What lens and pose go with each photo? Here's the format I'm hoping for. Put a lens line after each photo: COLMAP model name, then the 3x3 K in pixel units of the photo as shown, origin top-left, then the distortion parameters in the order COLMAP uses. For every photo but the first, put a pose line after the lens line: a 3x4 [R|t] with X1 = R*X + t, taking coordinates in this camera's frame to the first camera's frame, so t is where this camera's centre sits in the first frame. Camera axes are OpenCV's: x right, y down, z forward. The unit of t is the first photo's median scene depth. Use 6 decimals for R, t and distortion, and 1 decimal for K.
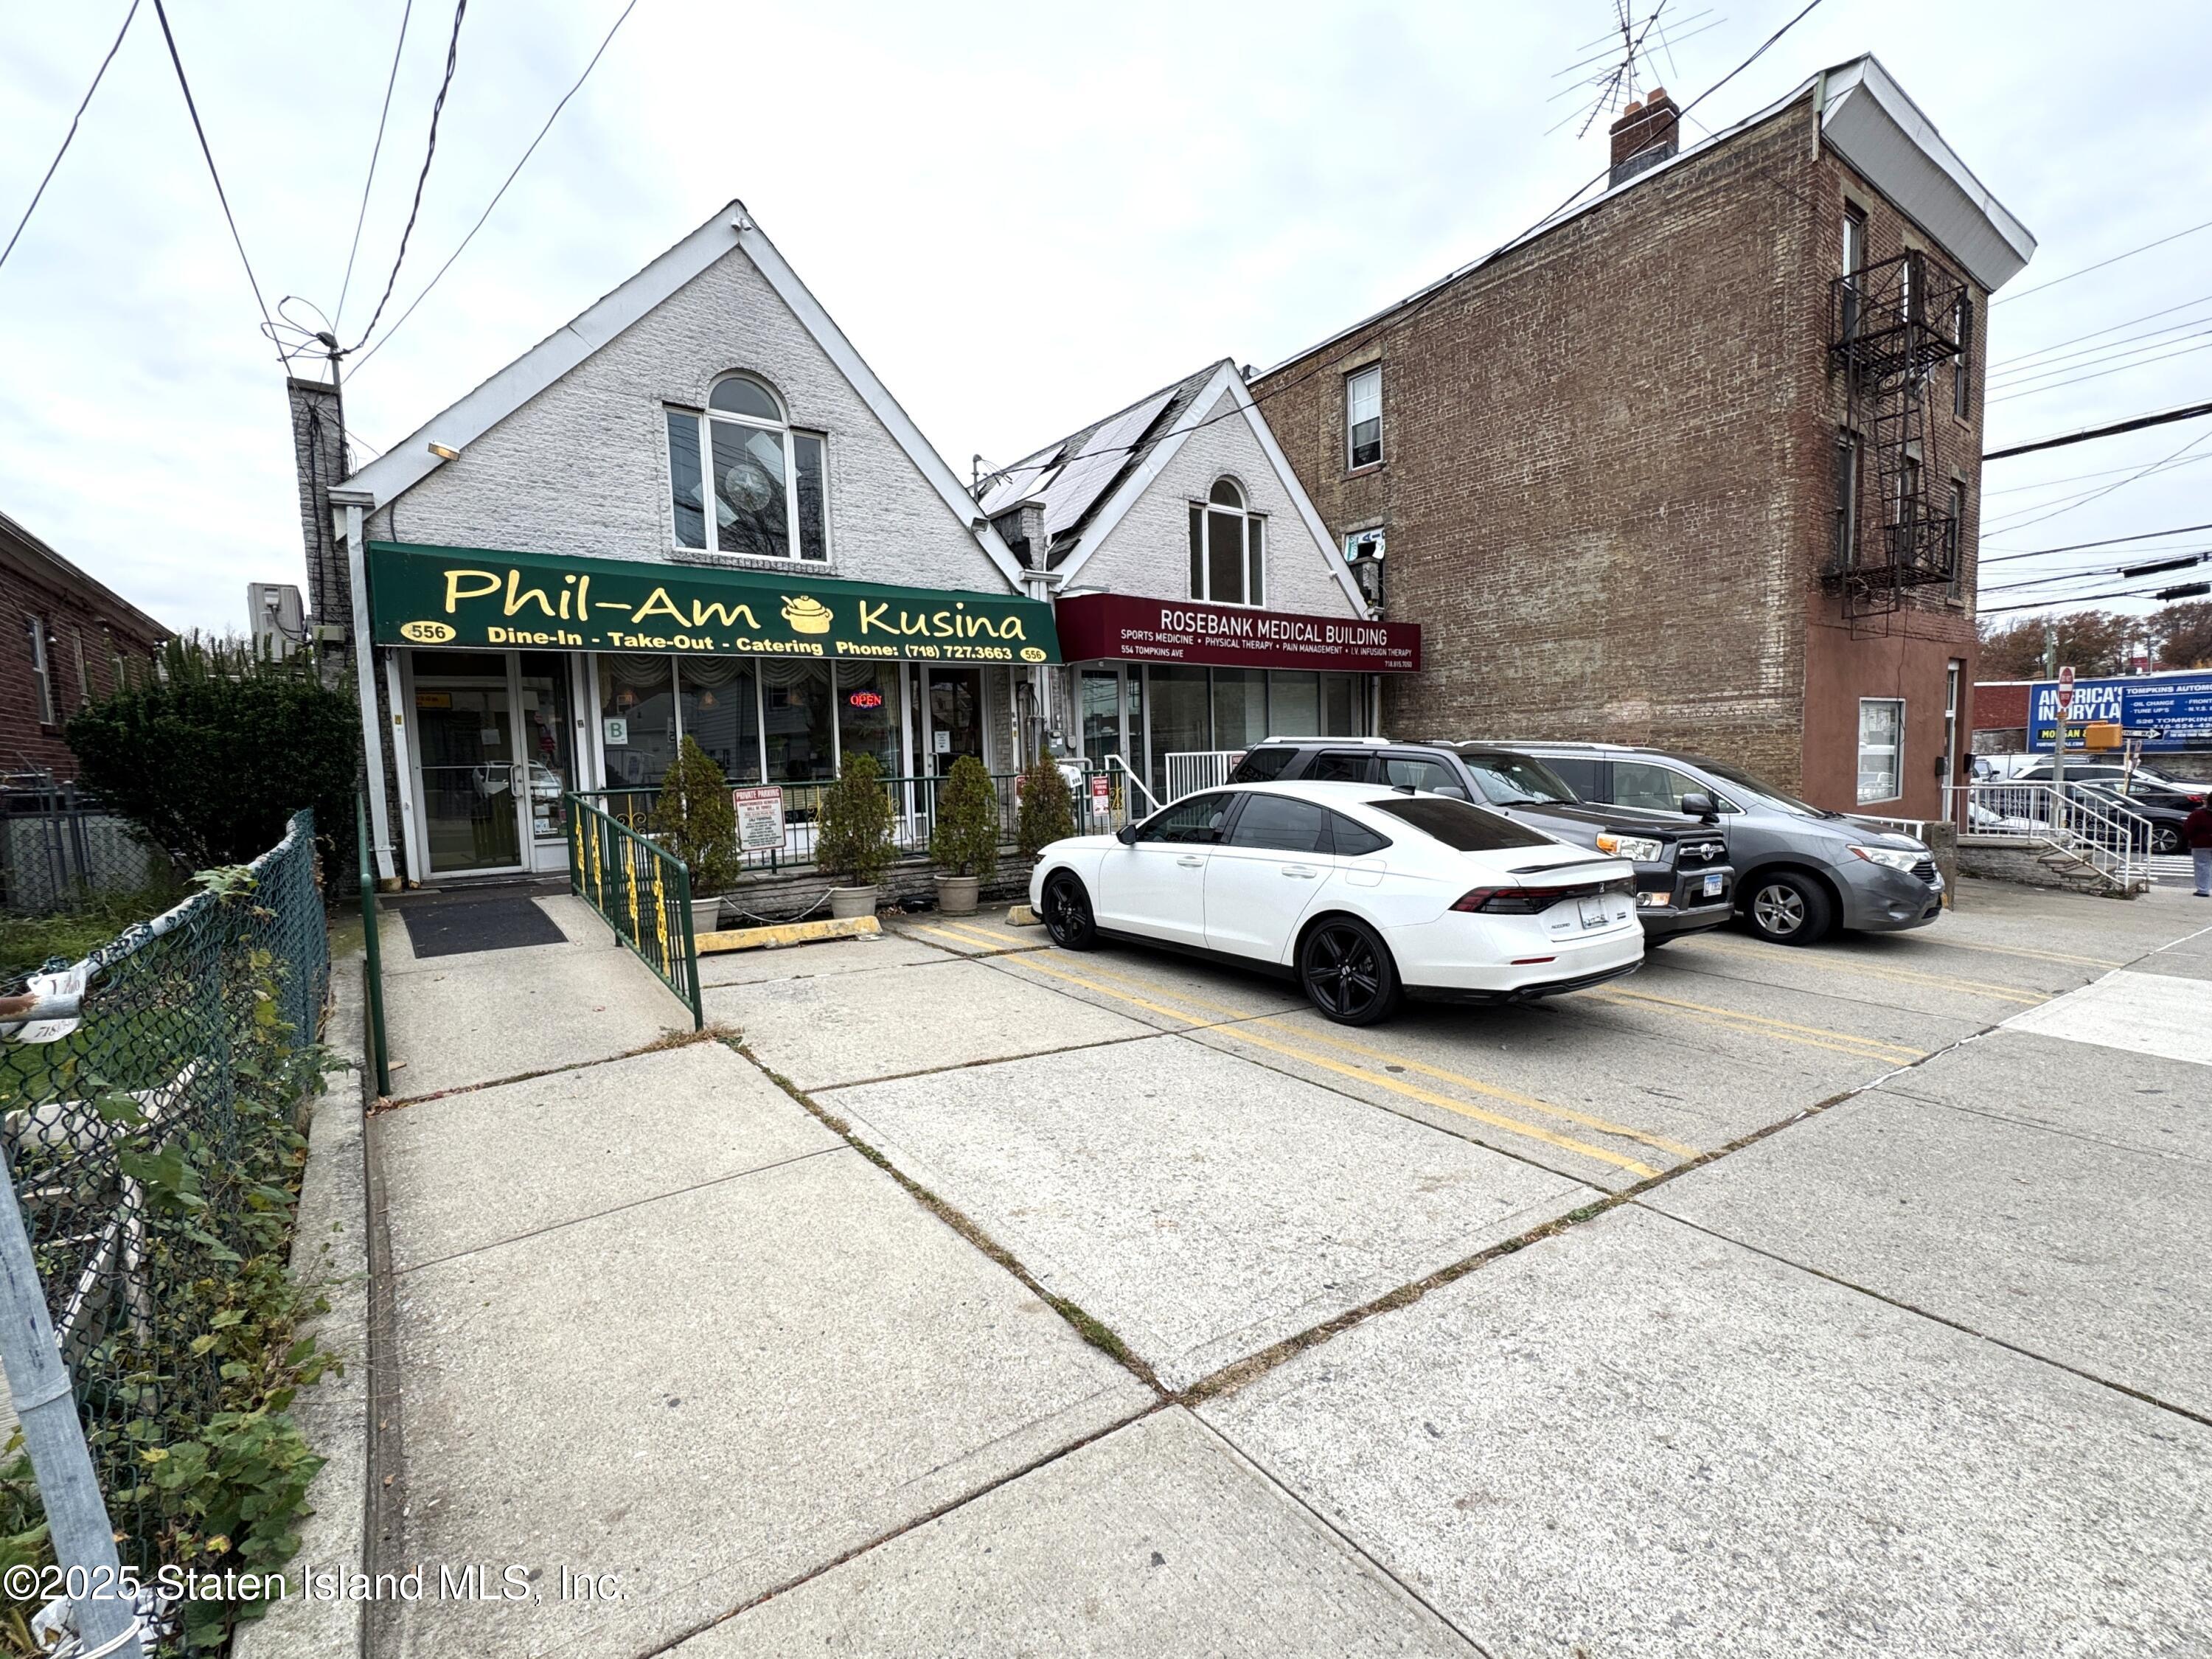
lens RADIAL K [[942.3, 0, 1106.0], [0, 942.3, 829.5], [0, 0, 1]] dist [0.000687, -0.000049]
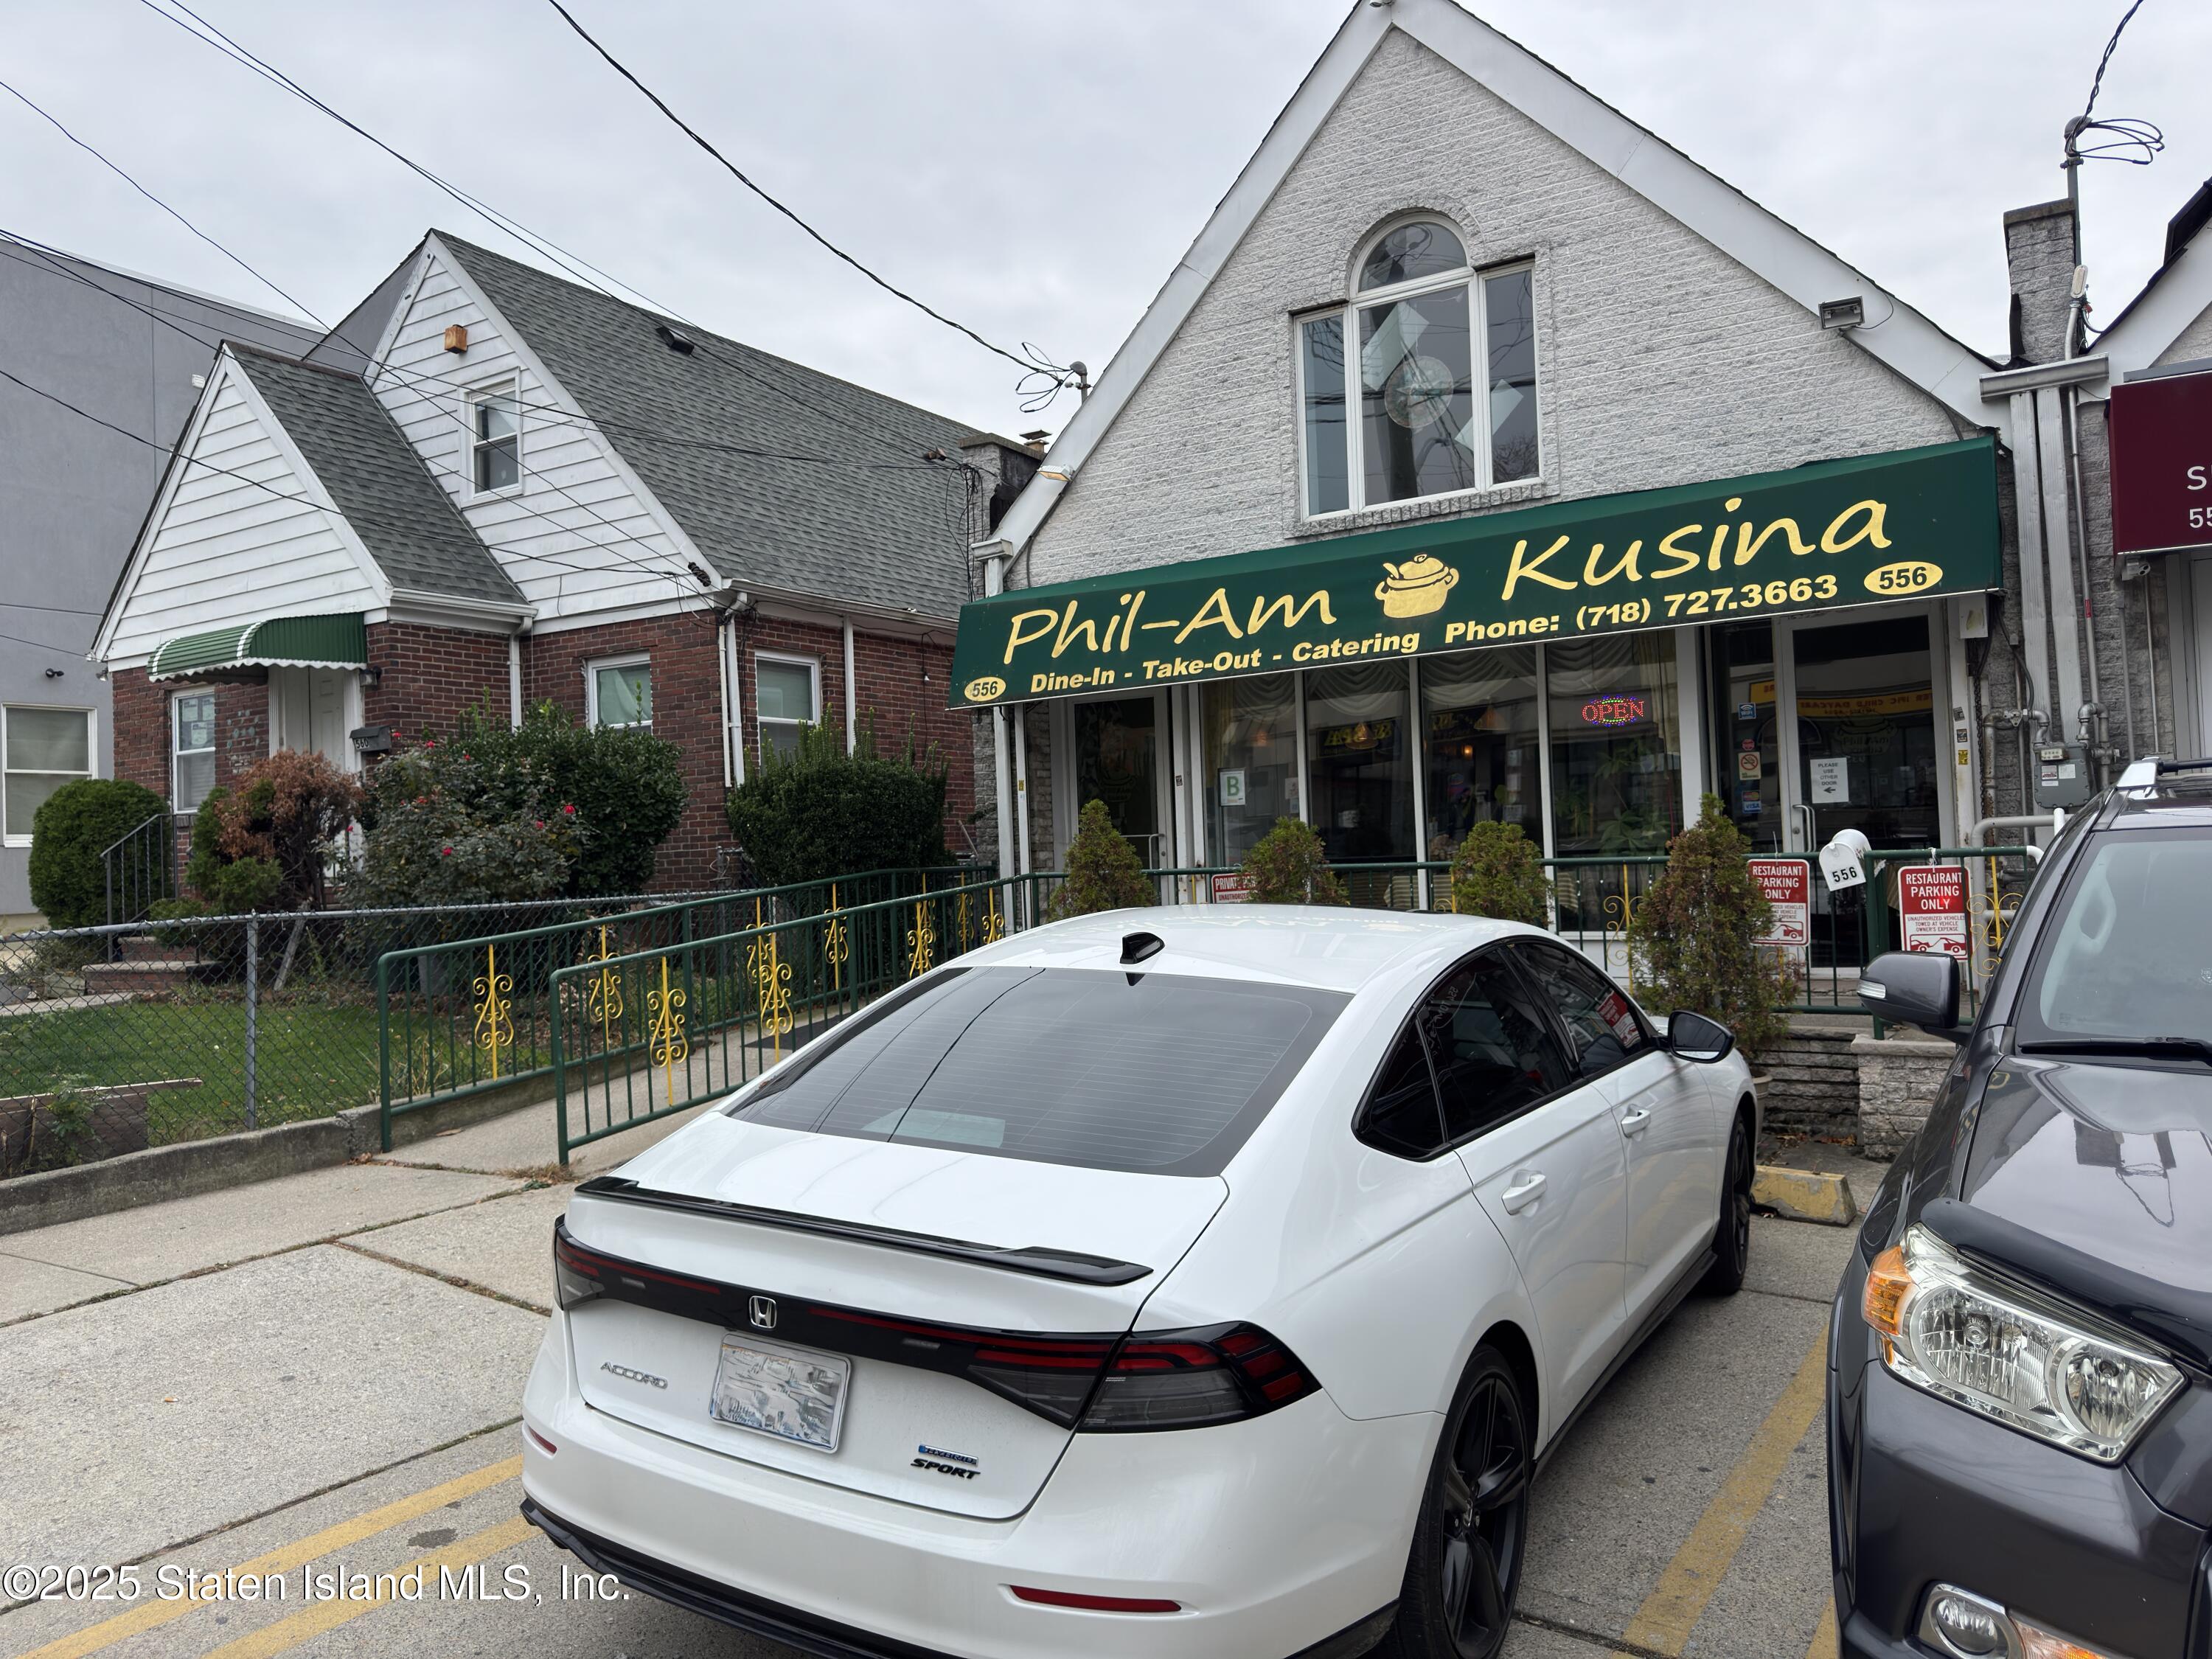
lens RADIAL K [[1511.2, 0, 1106.0], [0, 1511.2, 829.5], [0, 0, 1]] dist [0.167648, -0.344749]
pose [[0.357587, 0.003646, -0.933873, 0.539639], [-0.049134, 0.998681, -0.014915, -0.049114], [0.932586, 0.051218, 0.357295, 0.486162]]
